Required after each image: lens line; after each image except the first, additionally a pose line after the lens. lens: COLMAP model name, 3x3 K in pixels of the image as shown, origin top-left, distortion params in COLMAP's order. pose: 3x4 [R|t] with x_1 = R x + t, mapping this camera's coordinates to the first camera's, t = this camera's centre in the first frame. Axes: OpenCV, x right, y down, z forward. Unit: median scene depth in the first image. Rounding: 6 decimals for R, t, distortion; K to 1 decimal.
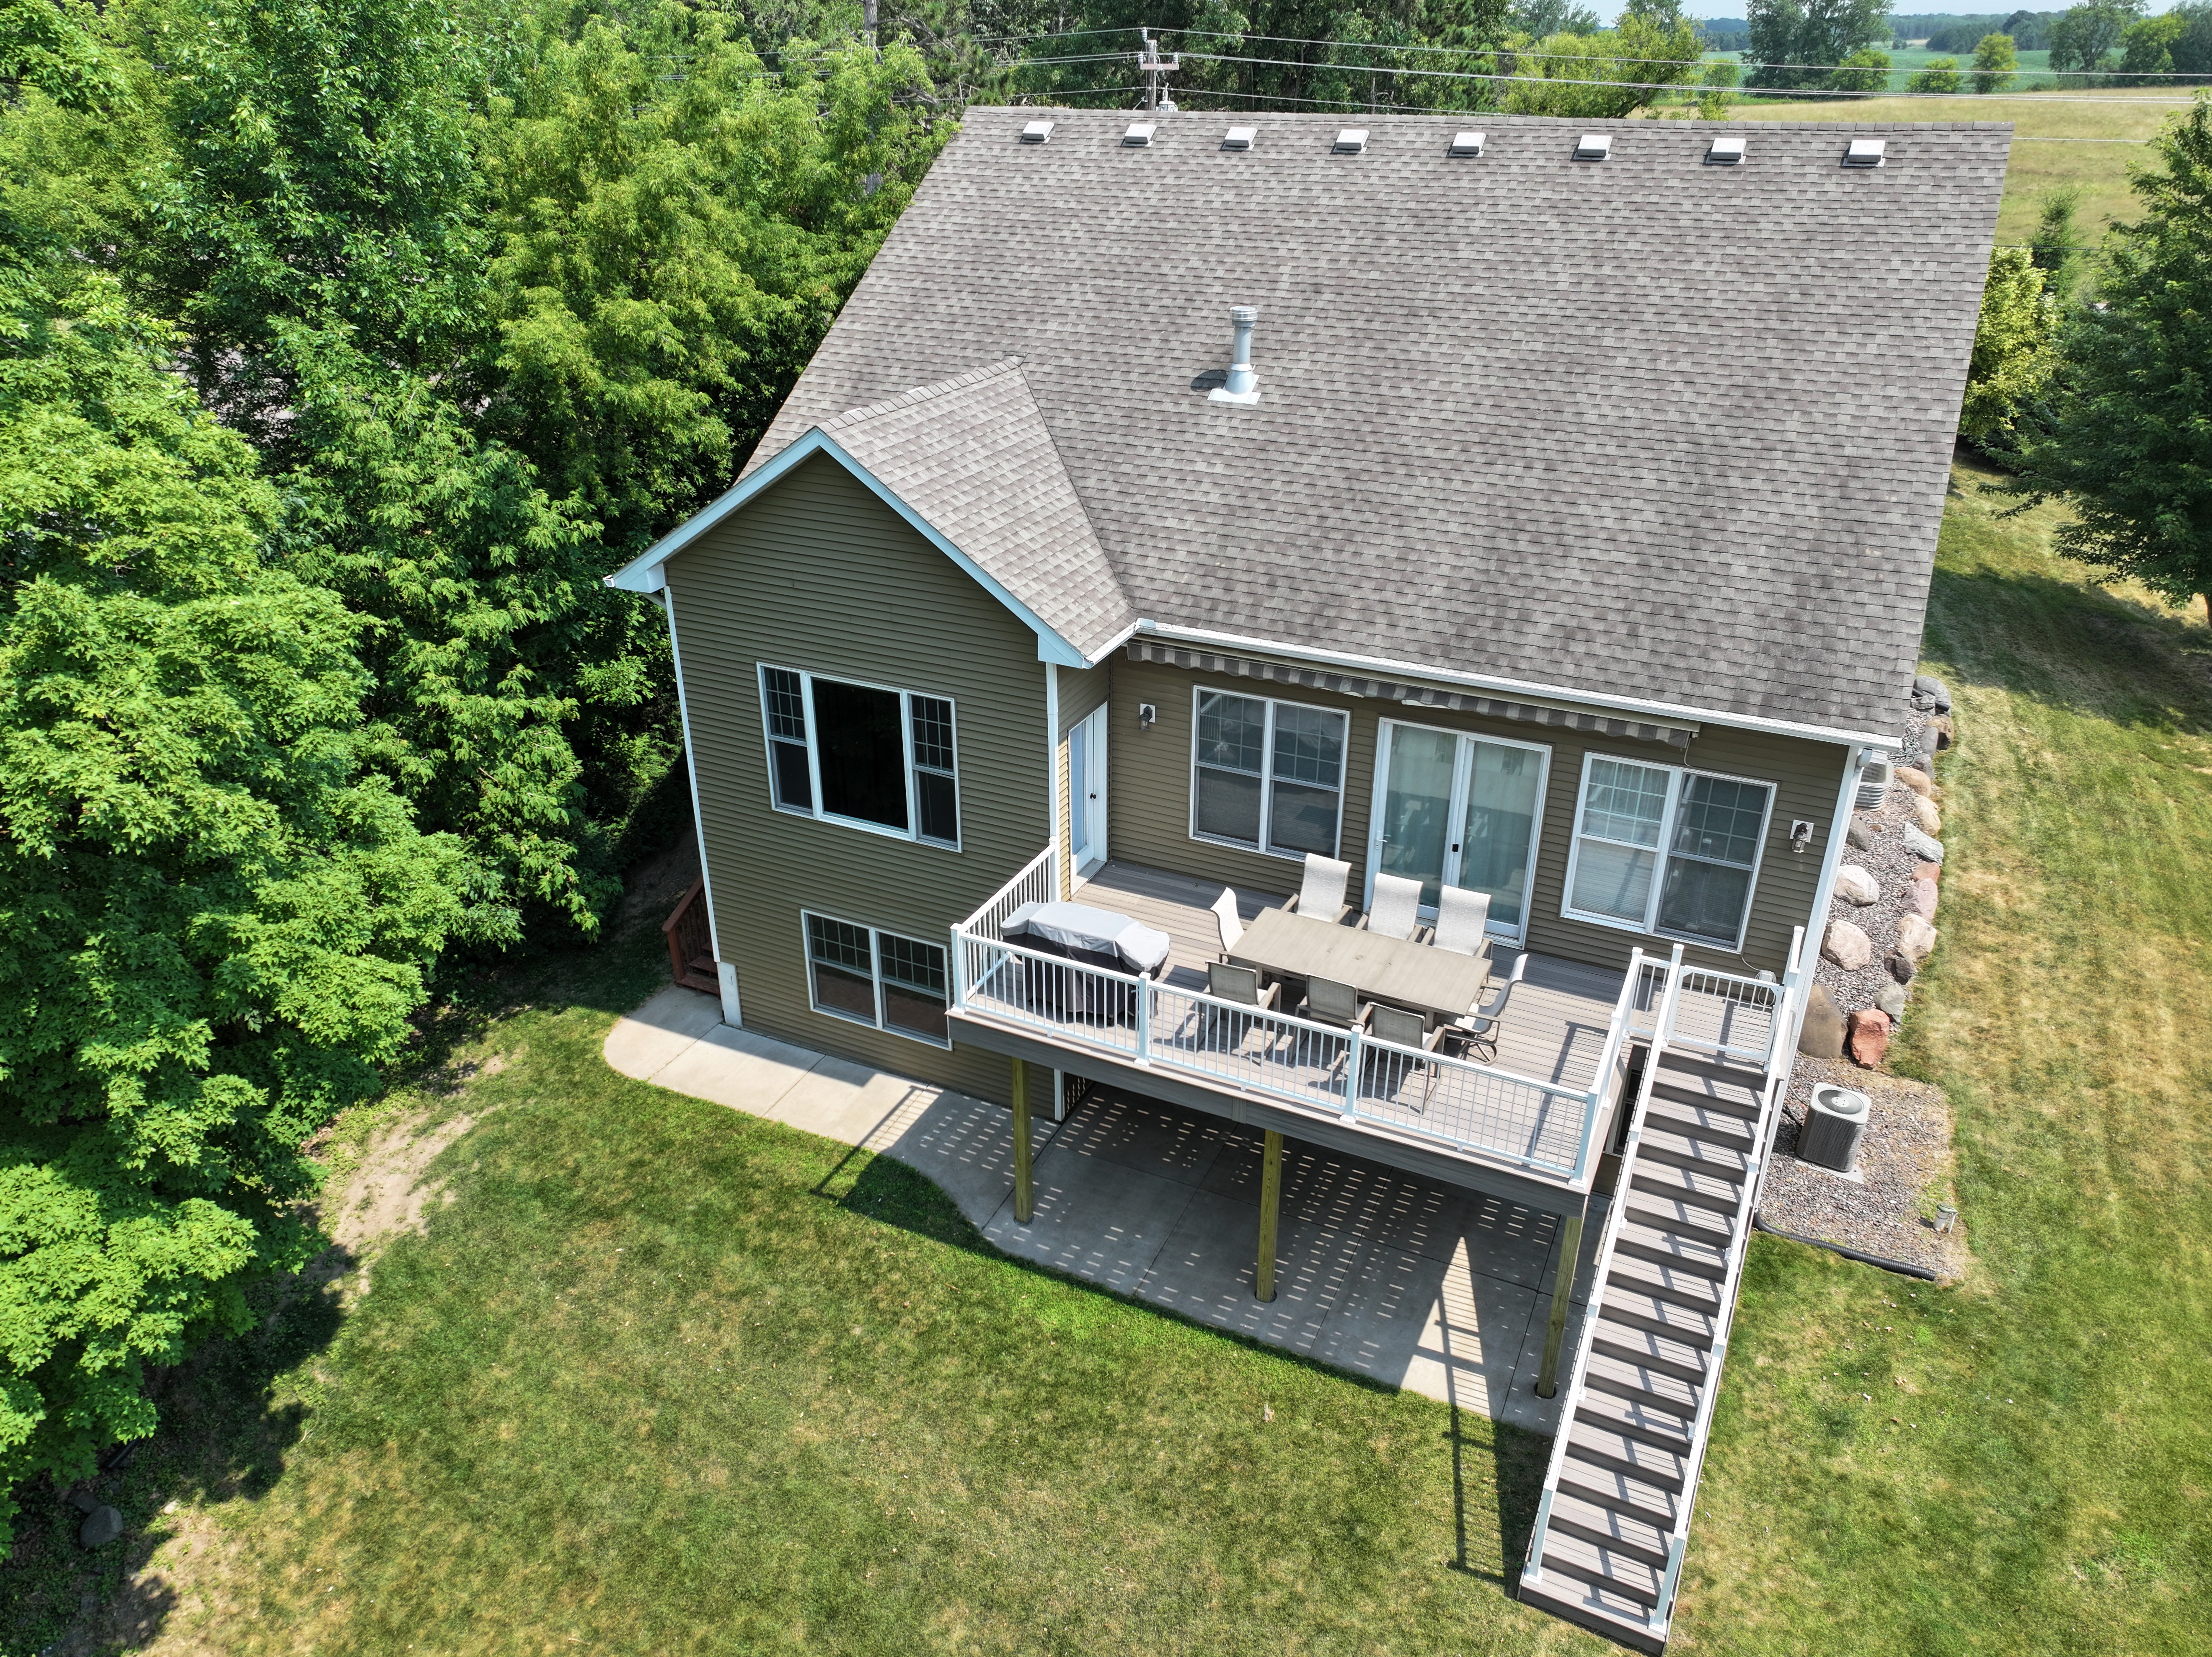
lens RADIAL K [[1552.3, 0, 1111.1], [0, 1552.3, 831.5], [0, 0, 1]] dist [-0.003691, 0.019522]
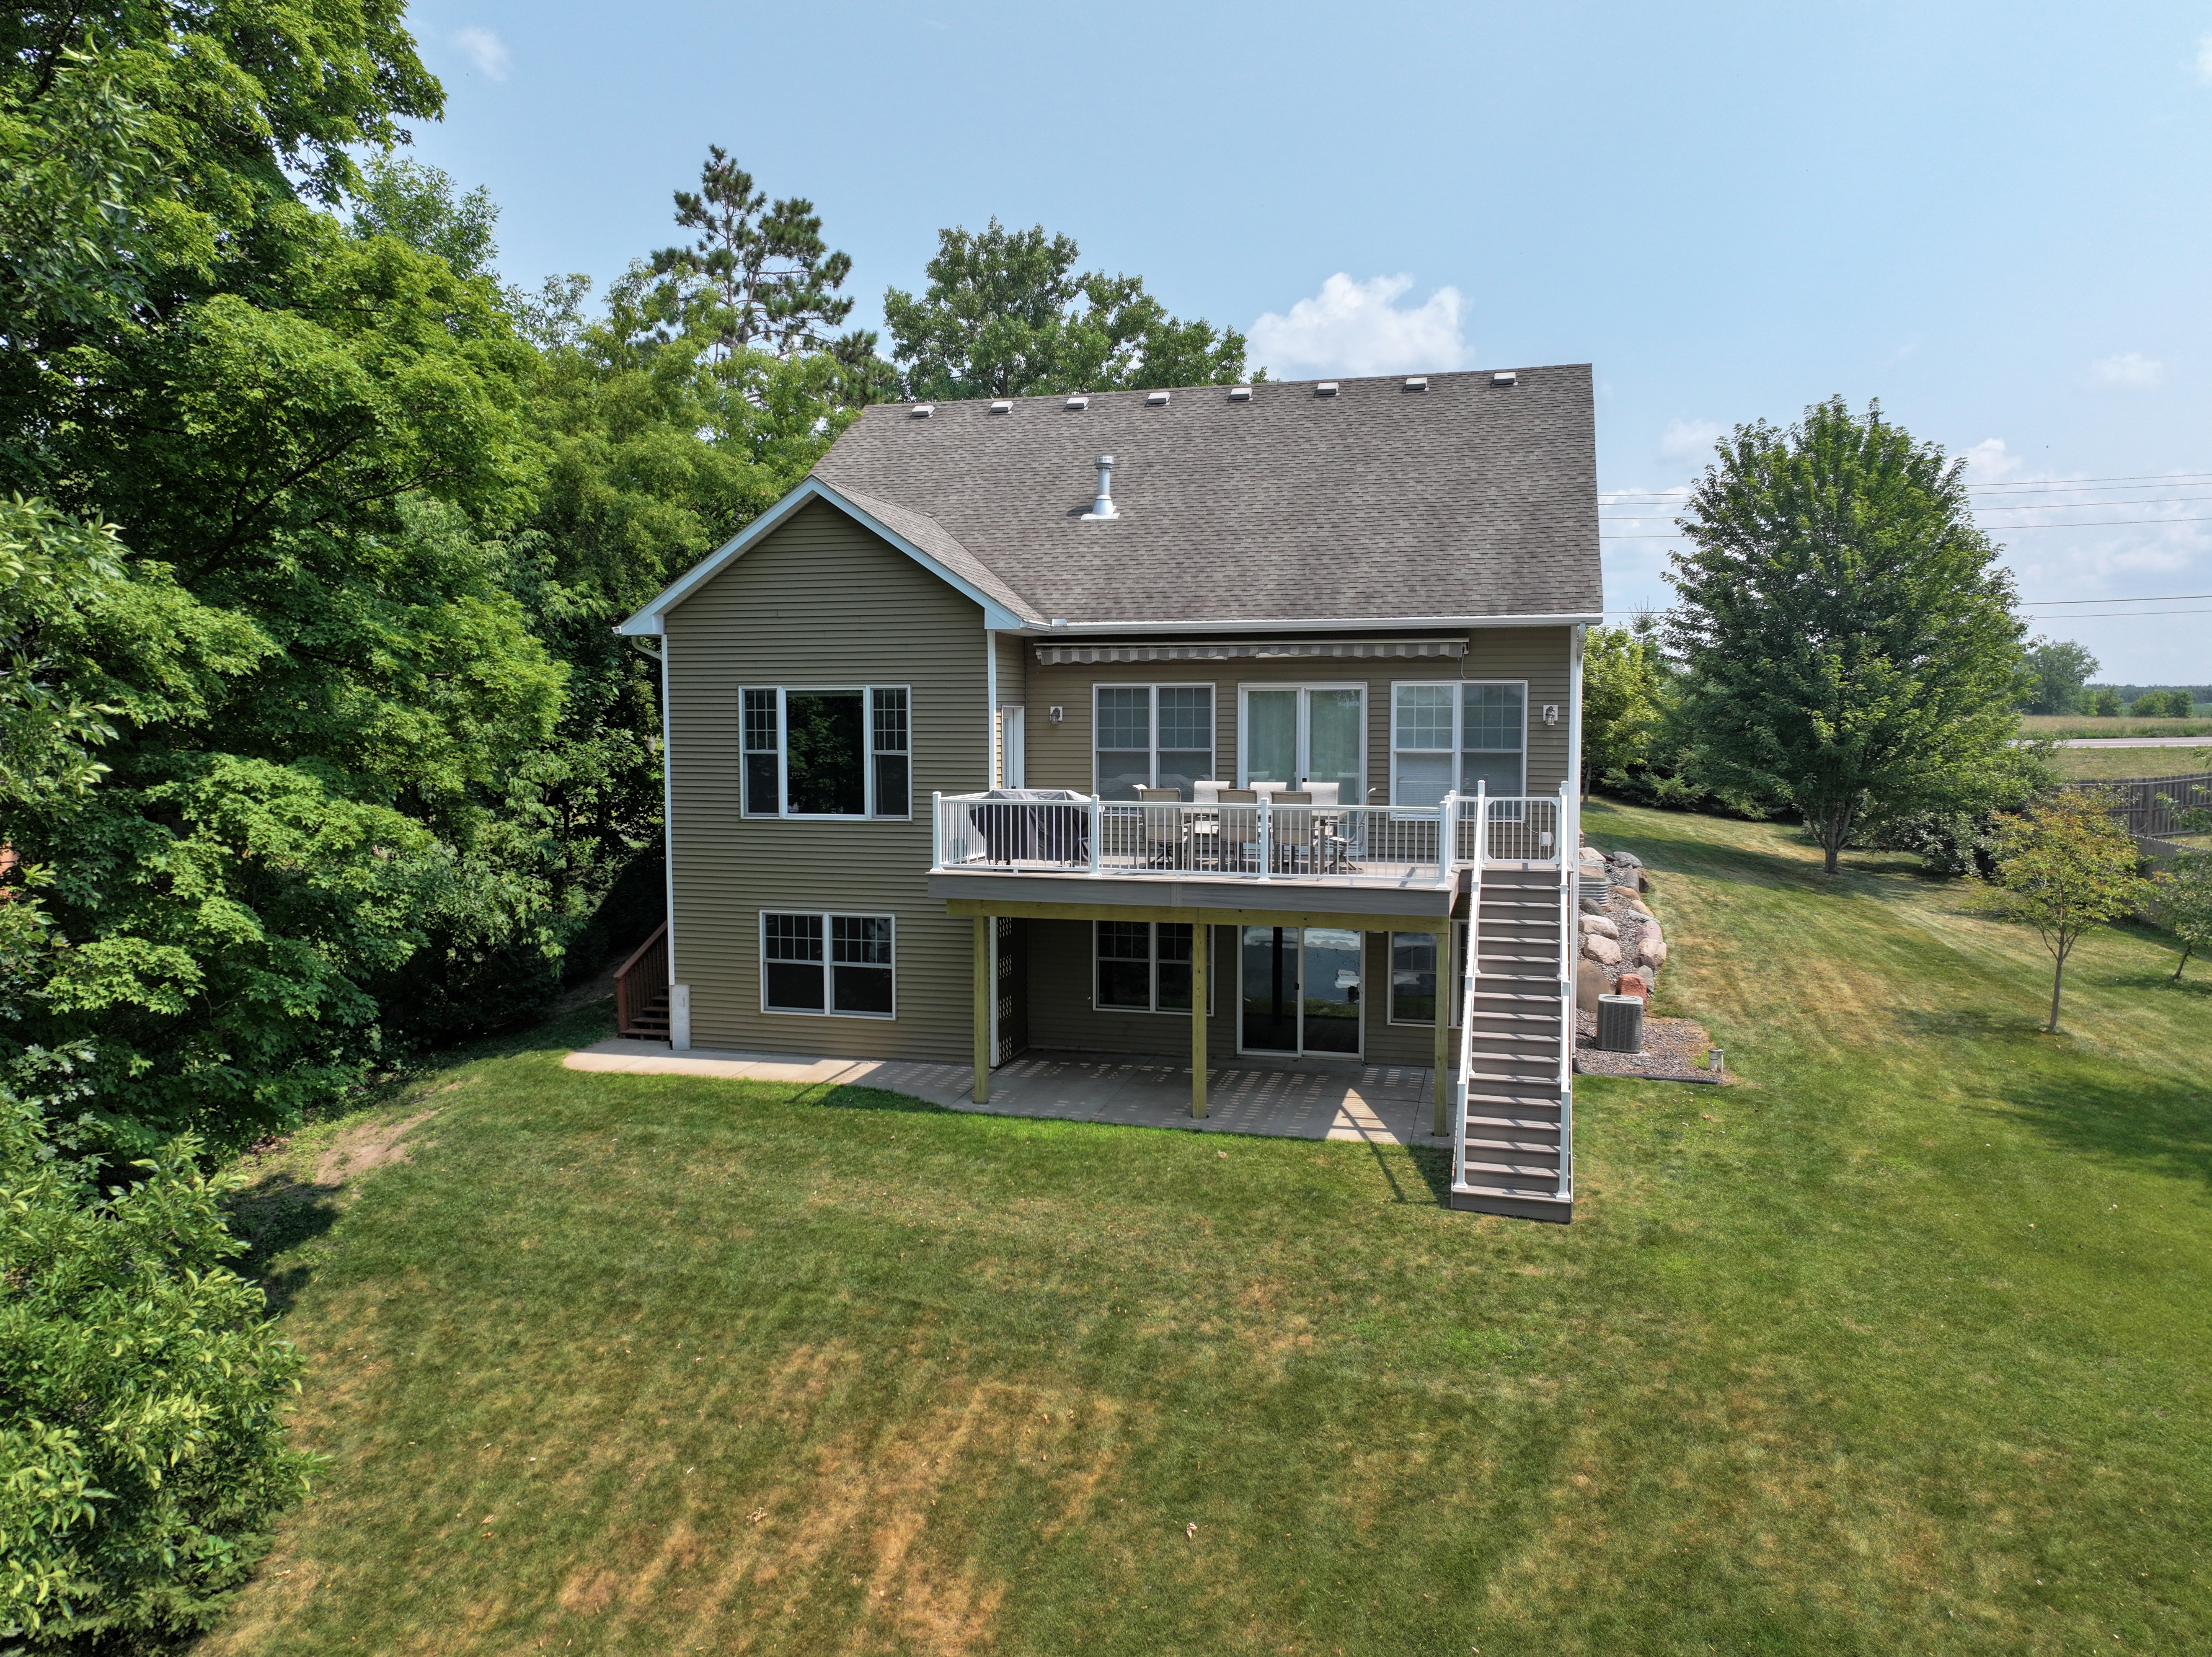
lens RADIAL K [[1552.3, 0, 1113.4], [0, 1552.3, 832.9], [0, 0, 1]] dist [-0.003691, 0.019522]
pose [[0.984015, -0.014709, 0.177477, -0.170415], [0.082271, 0.921409, -0.379785, 0.541308], [-0.157942, 0.388316, 0.907890, -0.140827]]
